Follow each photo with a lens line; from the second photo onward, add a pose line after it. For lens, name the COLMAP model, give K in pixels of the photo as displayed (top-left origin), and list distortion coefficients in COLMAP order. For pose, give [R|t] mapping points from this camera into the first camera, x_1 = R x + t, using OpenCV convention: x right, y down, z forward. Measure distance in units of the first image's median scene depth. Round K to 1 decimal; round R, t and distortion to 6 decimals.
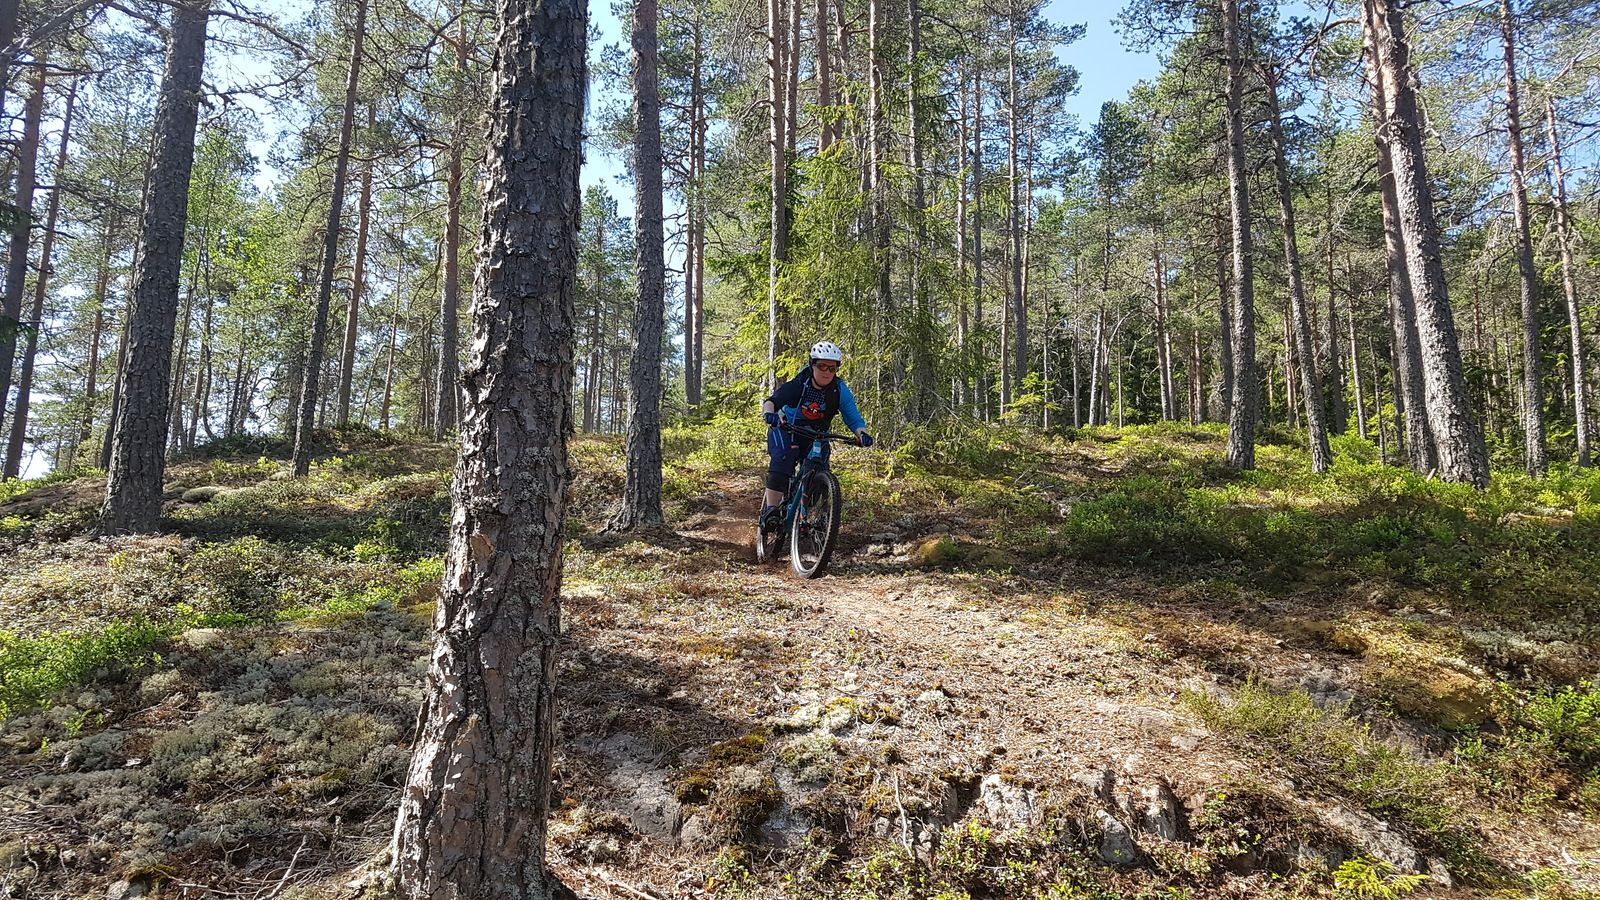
lens RADIAL K [[1246.2, 0, 799.2], [0, 1246.2, 479.3], [0, 0, 1]] dist [0.288947, -0.517161]
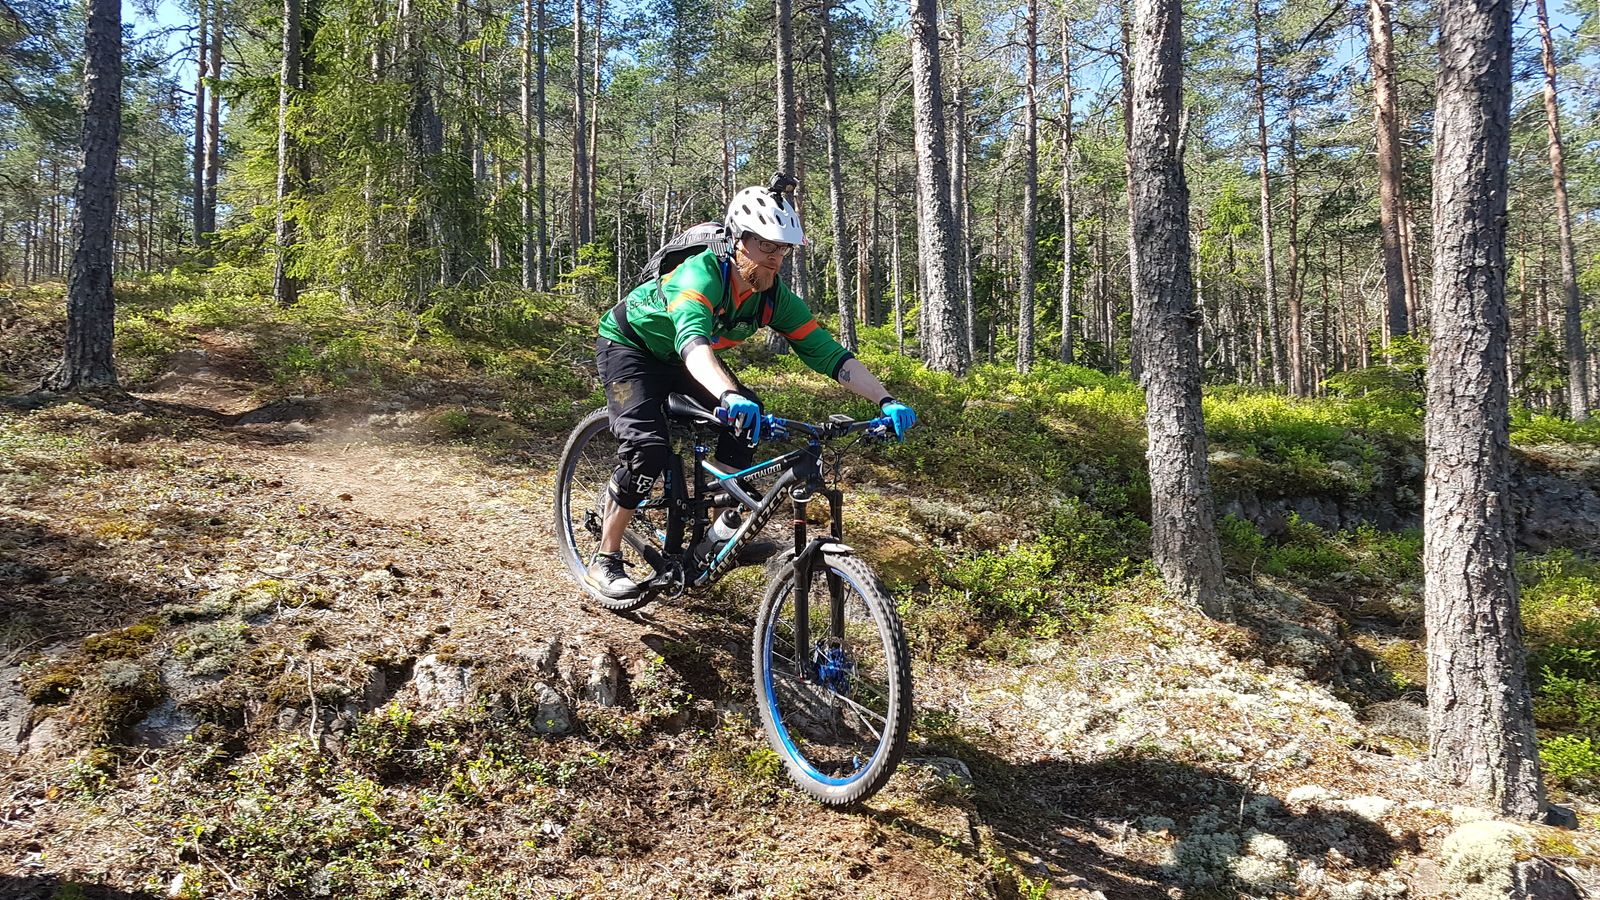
lens RADIAL K [[1252.7, 0, 816.6], [0, 1252.7, 494.9], [0, 0, 1]] dist [0.299537, -0.651196]
pose [[0.941599, 0.003524, 0.336718, 0.096258], [-0.039931, 0.994058, 0.101260, 0.005904], [-0.334360, -0.108791, 0.936145, 0.022837]]
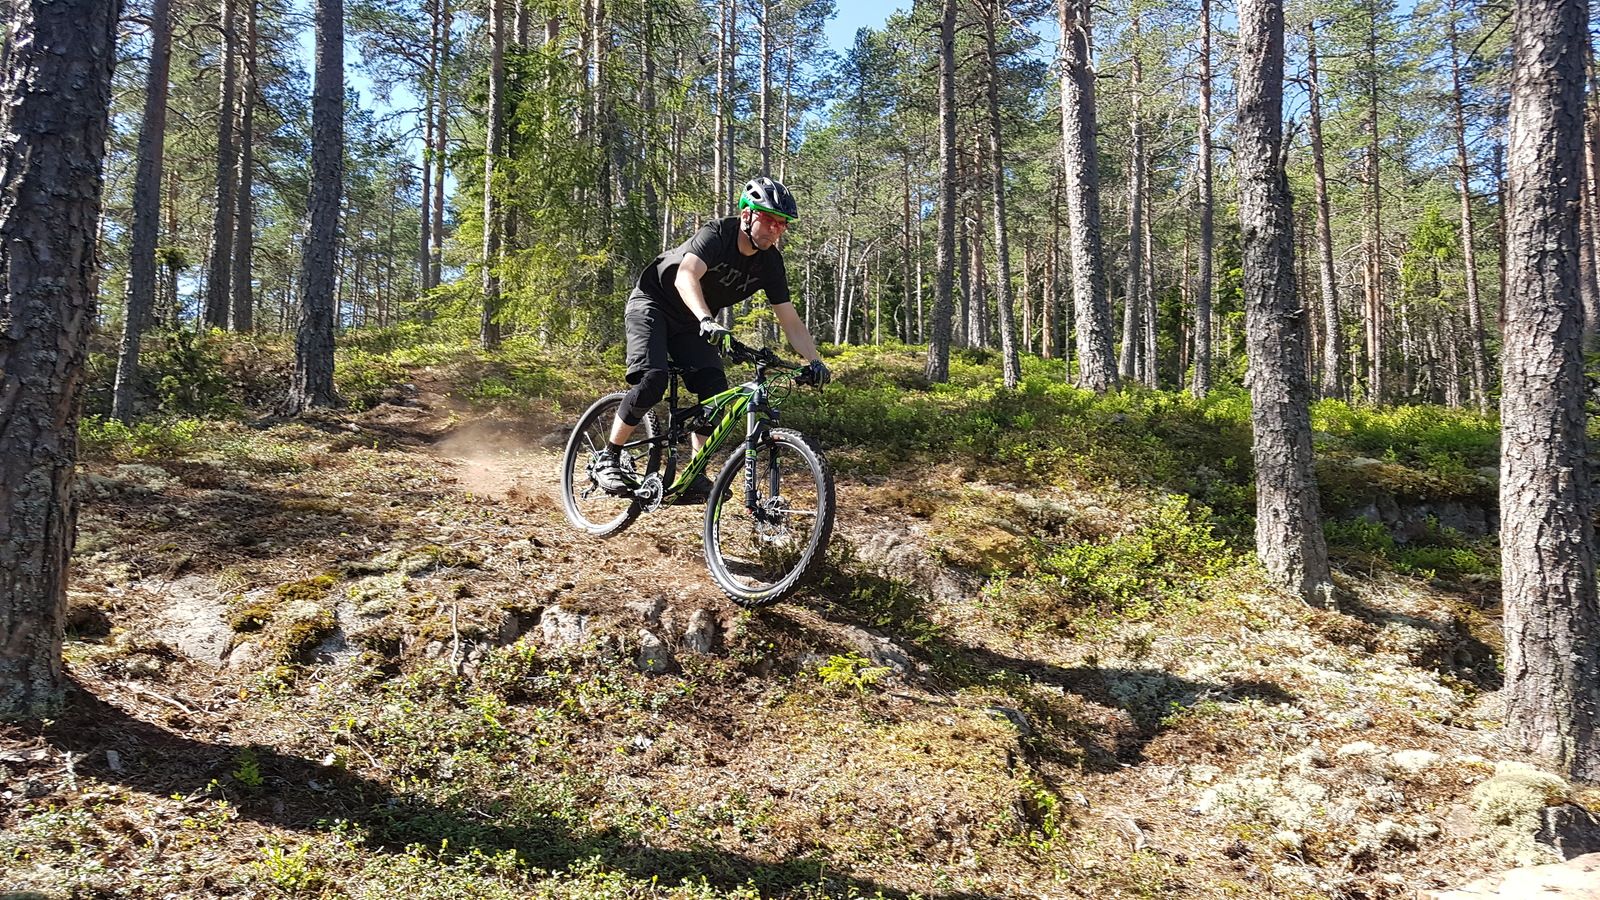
lens RADIAL K [[1244.8, 0, 813.3], [0, 1244.8, 481.6], [0, 0, 1]] dist [0.272676, -0.515753]
pose [[0.982610, 0.008348, 0.185492, 0.160123], [-0.019869, 0.997980, 0.060340, 0.049879], [-0.184614, -0.062976, 0.980791, -0.115420]]
